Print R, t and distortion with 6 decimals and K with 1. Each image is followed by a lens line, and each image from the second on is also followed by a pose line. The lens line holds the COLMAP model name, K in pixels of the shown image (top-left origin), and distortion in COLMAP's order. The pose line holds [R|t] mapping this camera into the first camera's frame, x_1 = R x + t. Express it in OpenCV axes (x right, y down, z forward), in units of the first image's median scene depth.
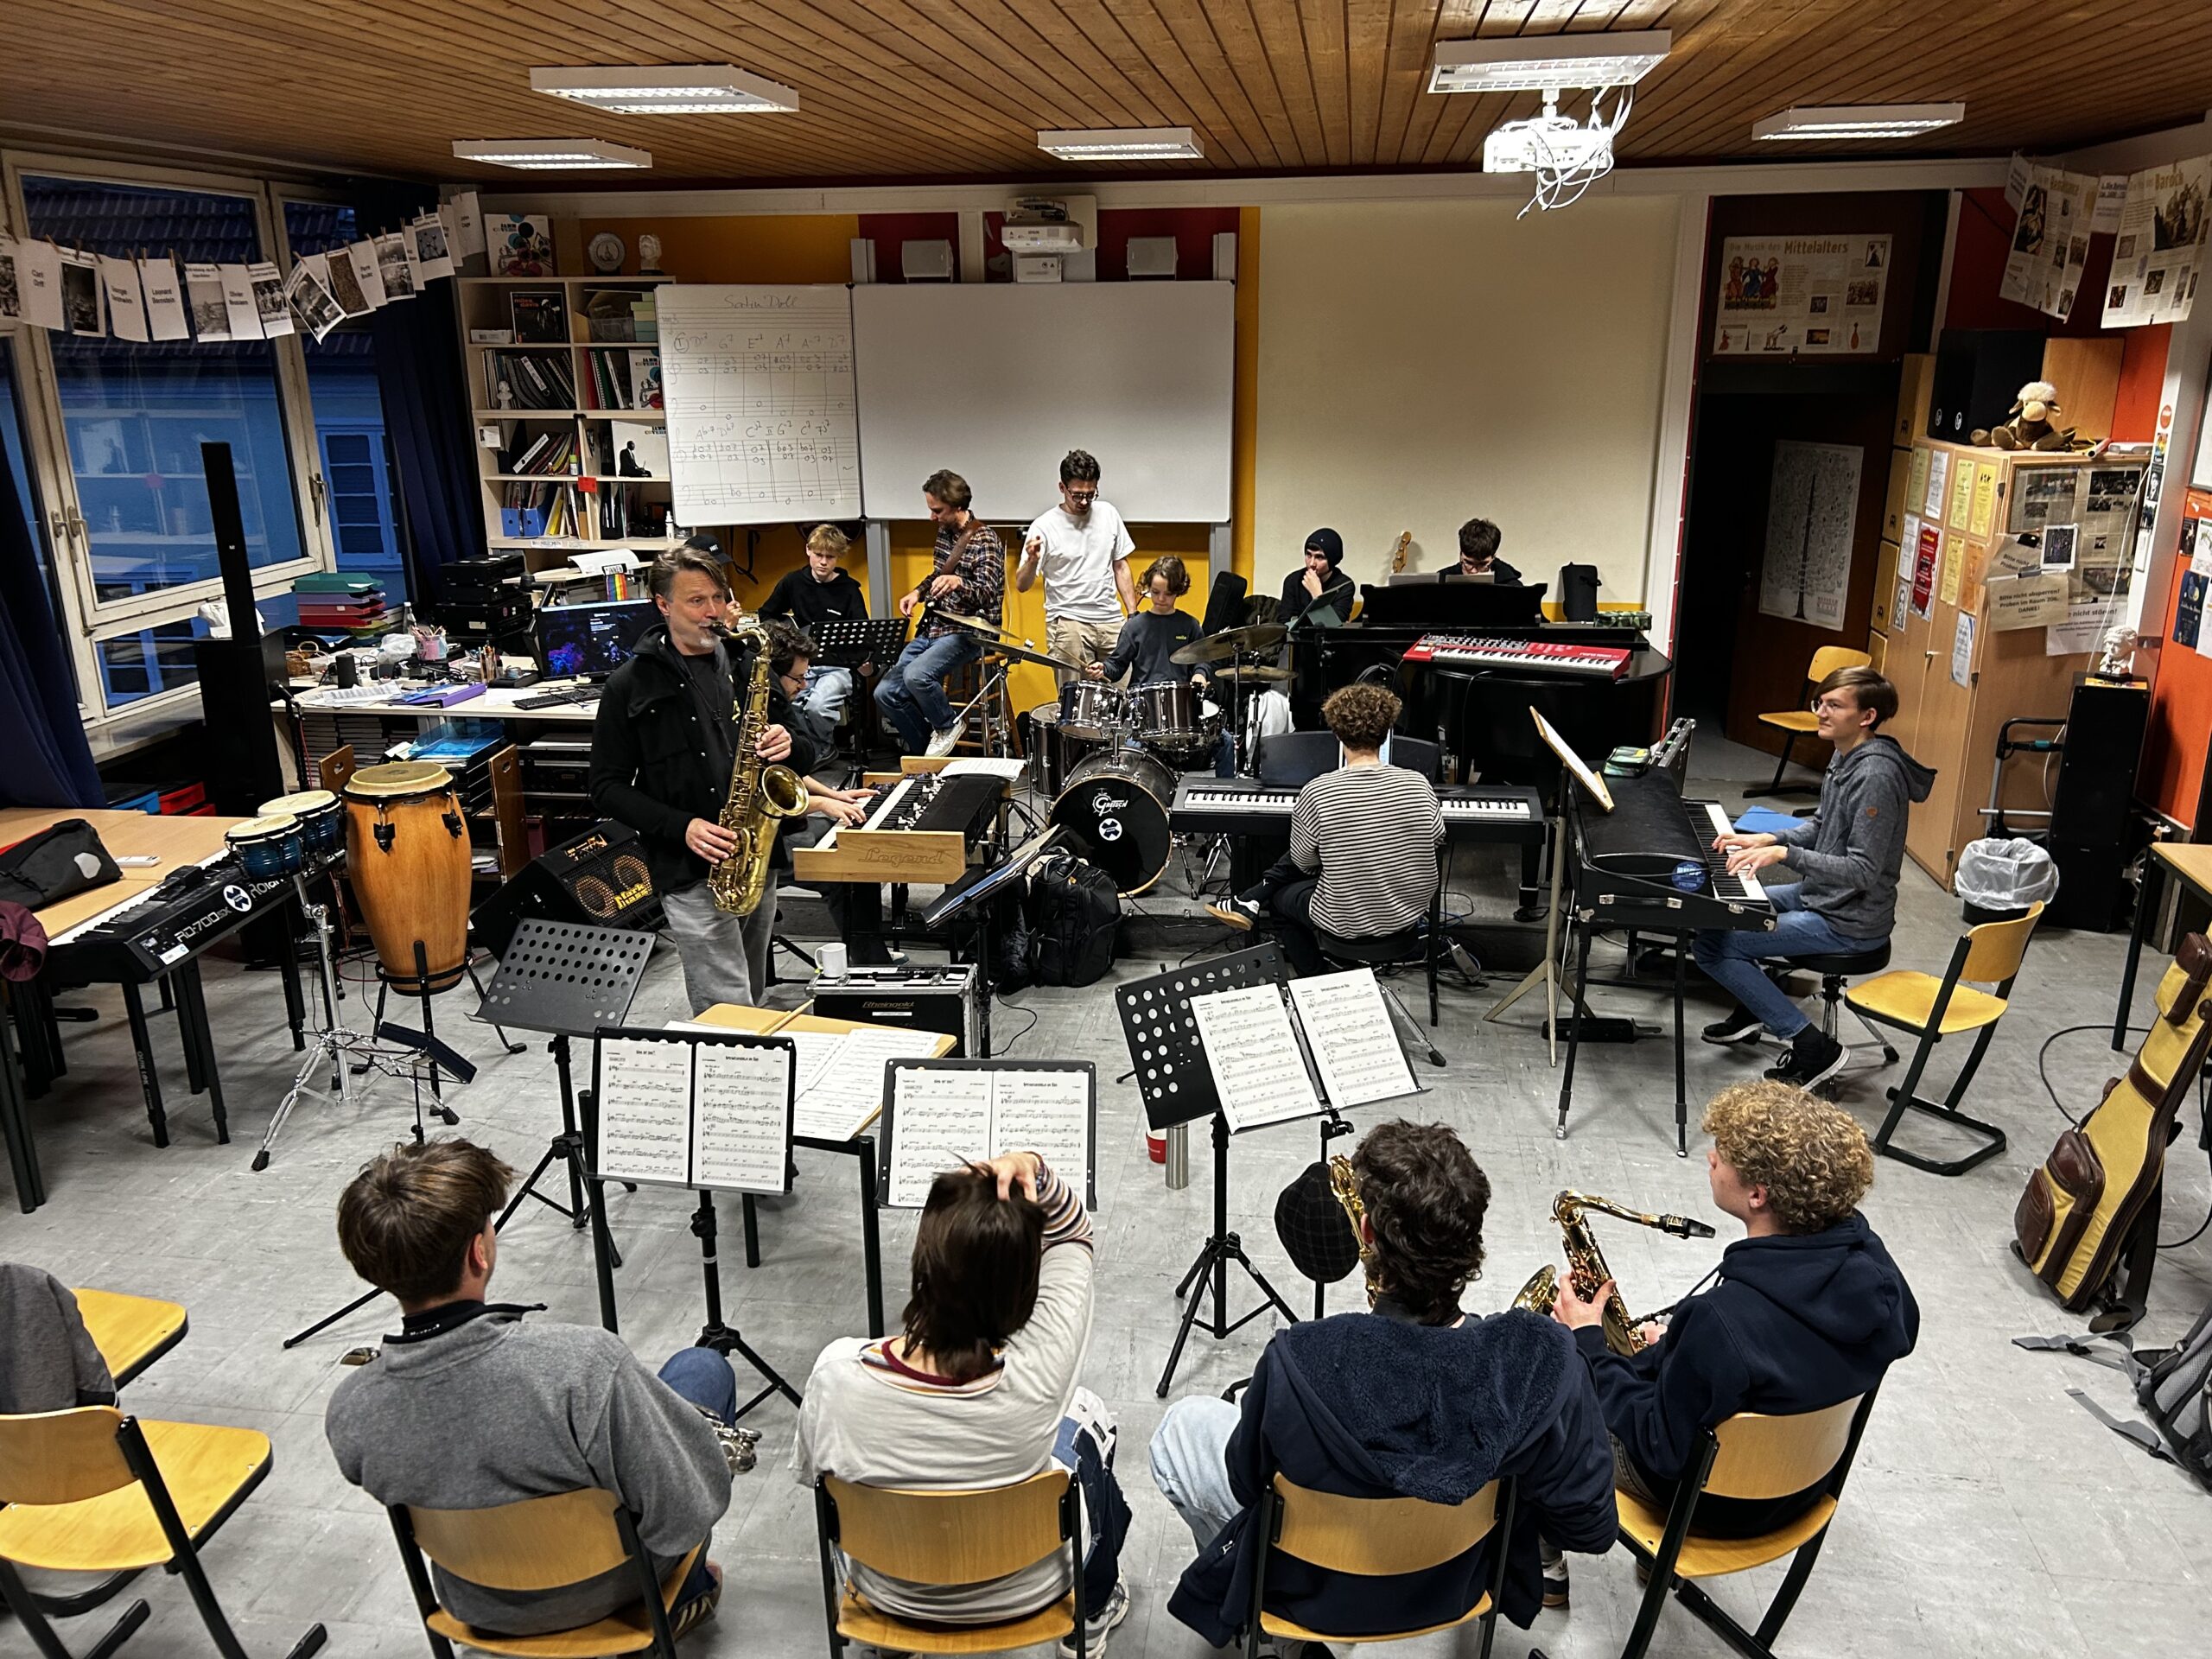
lens RADIAL K [[1637.6, 0, 1103.5], [0, 1637.6, 871.5], [0, 0, 1]] dist [0.012691, -0.007240]
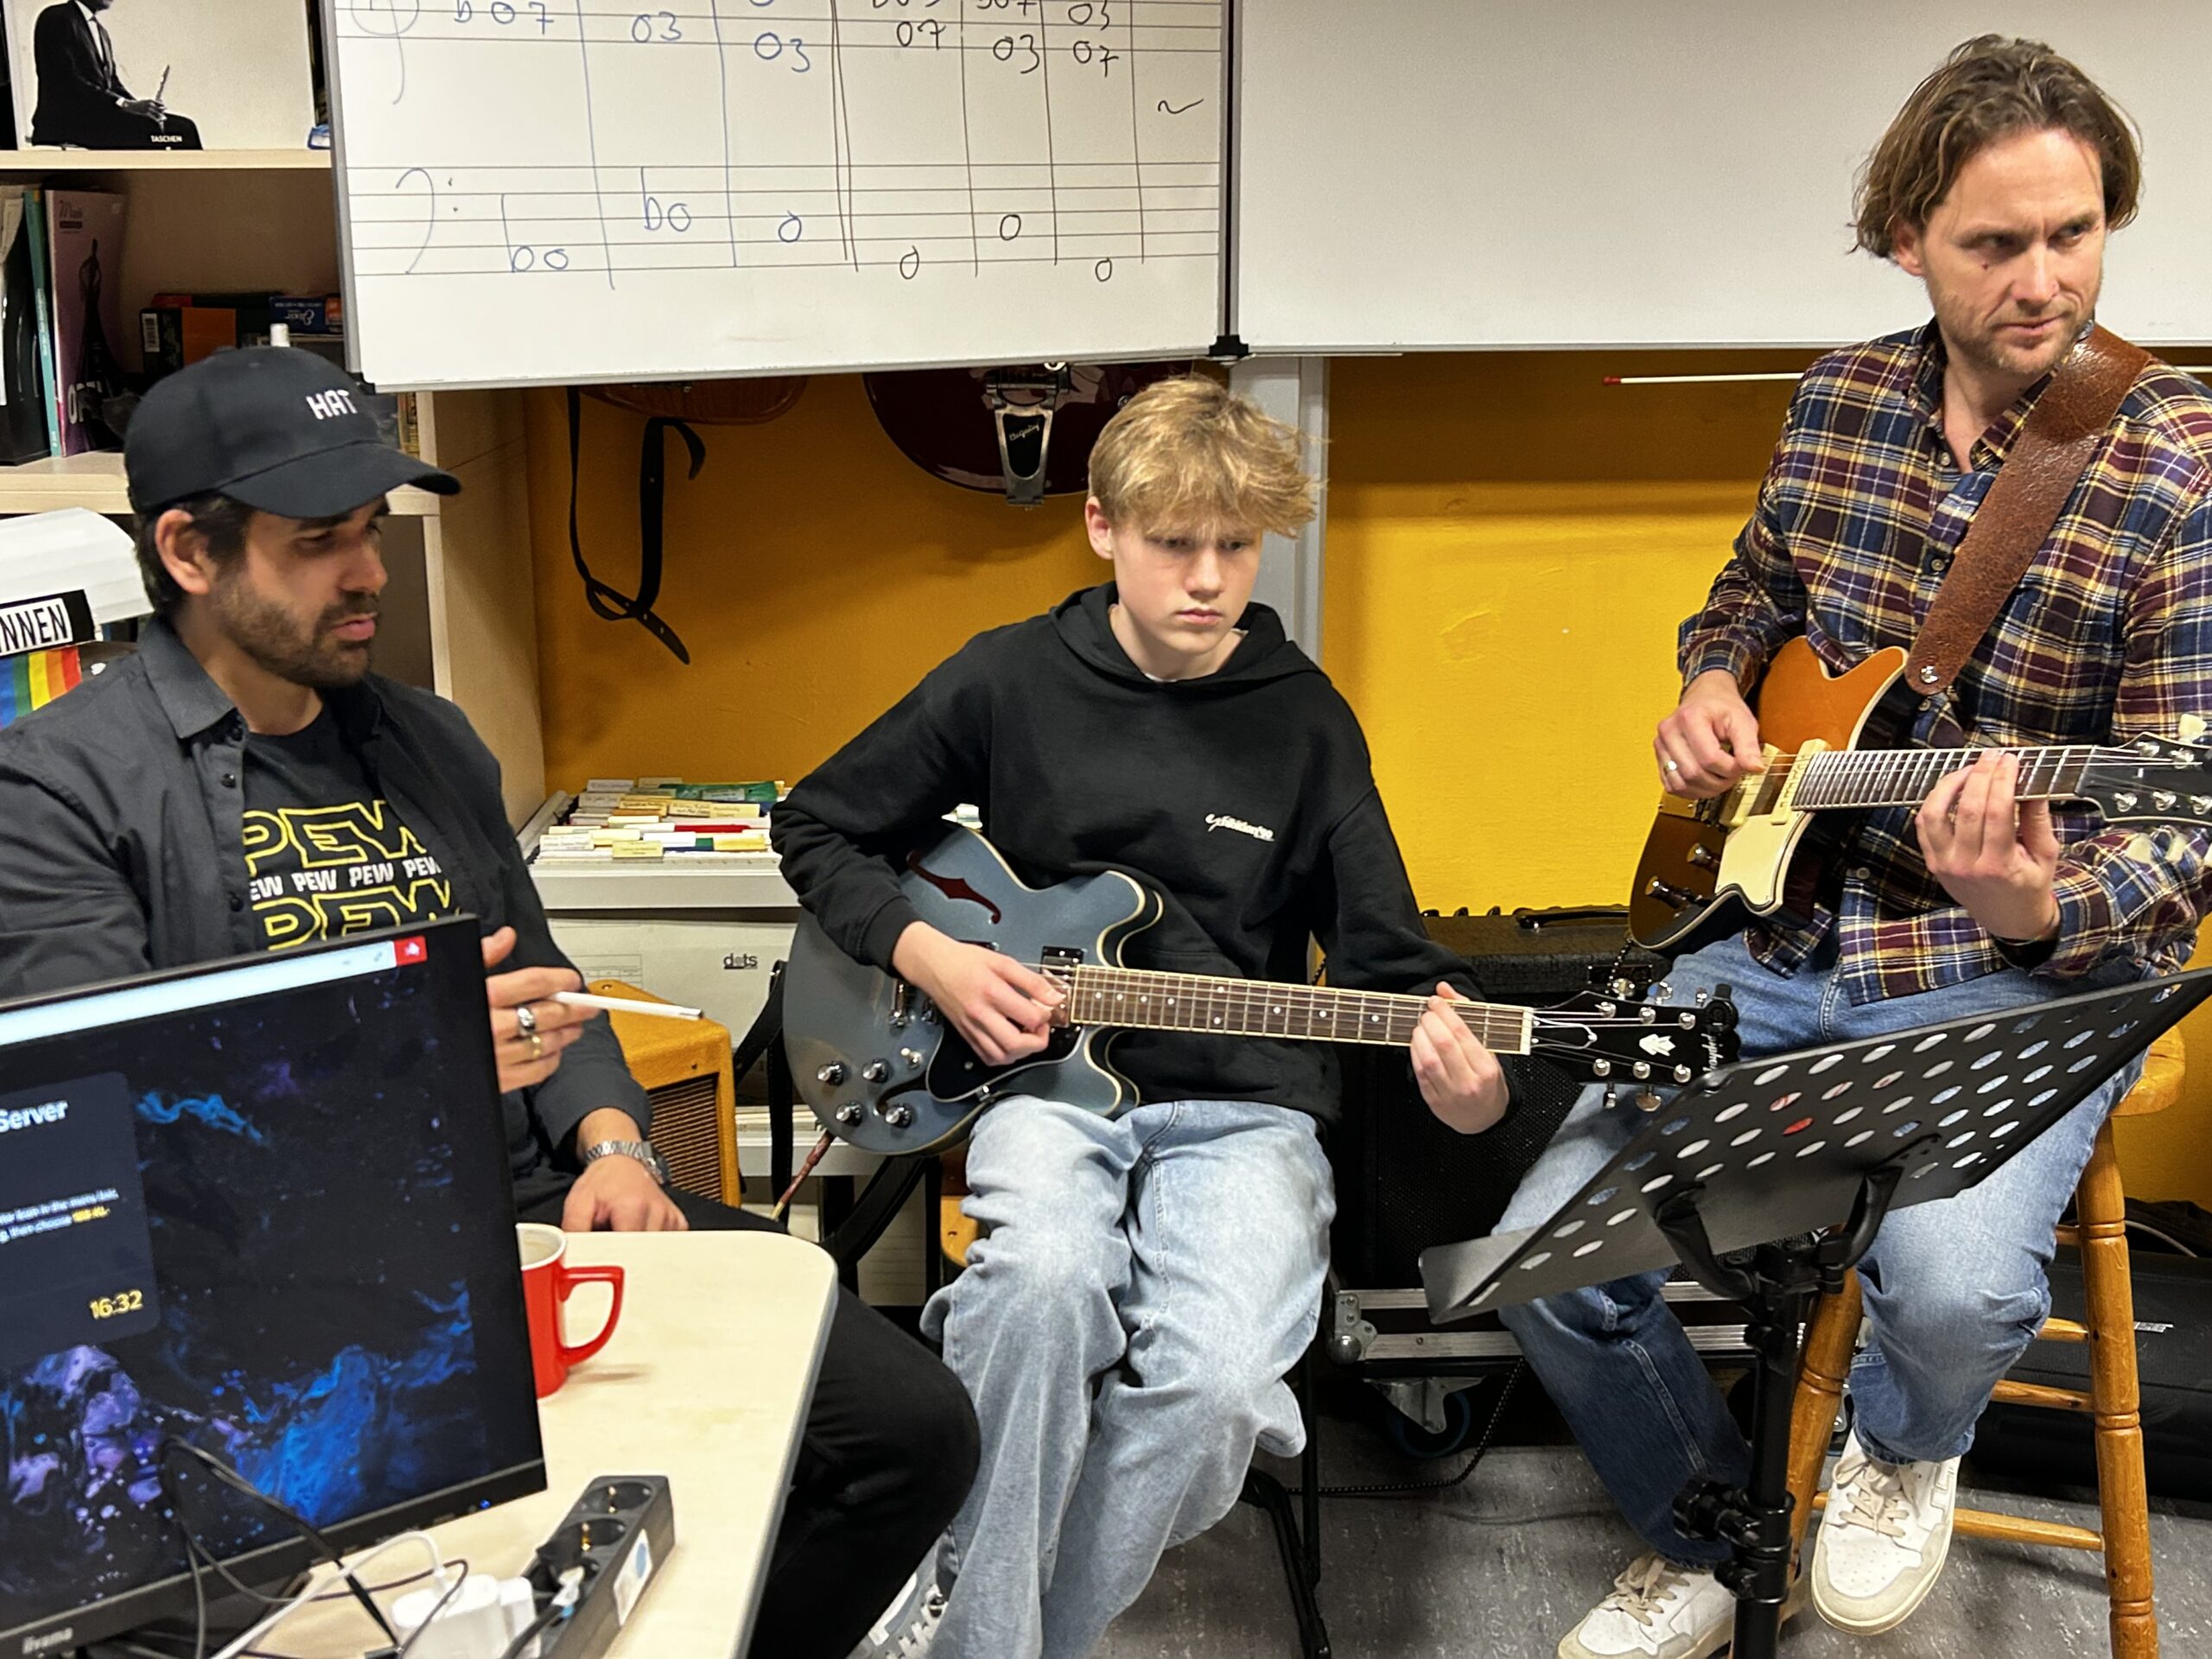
lens RADIAL K [[2747.5, 0, 1106.0], [0, 2747.5, 829.5], [0, 0, 1]] dist [0.049494, 0.039521]
pose [[0.991581, -0.023743, 0.127292, -0.242086], [0.032165, 0.997398, -0.064515, -0.152019], [-0.125429, 0.068066, 0.989765, 0.754003]]
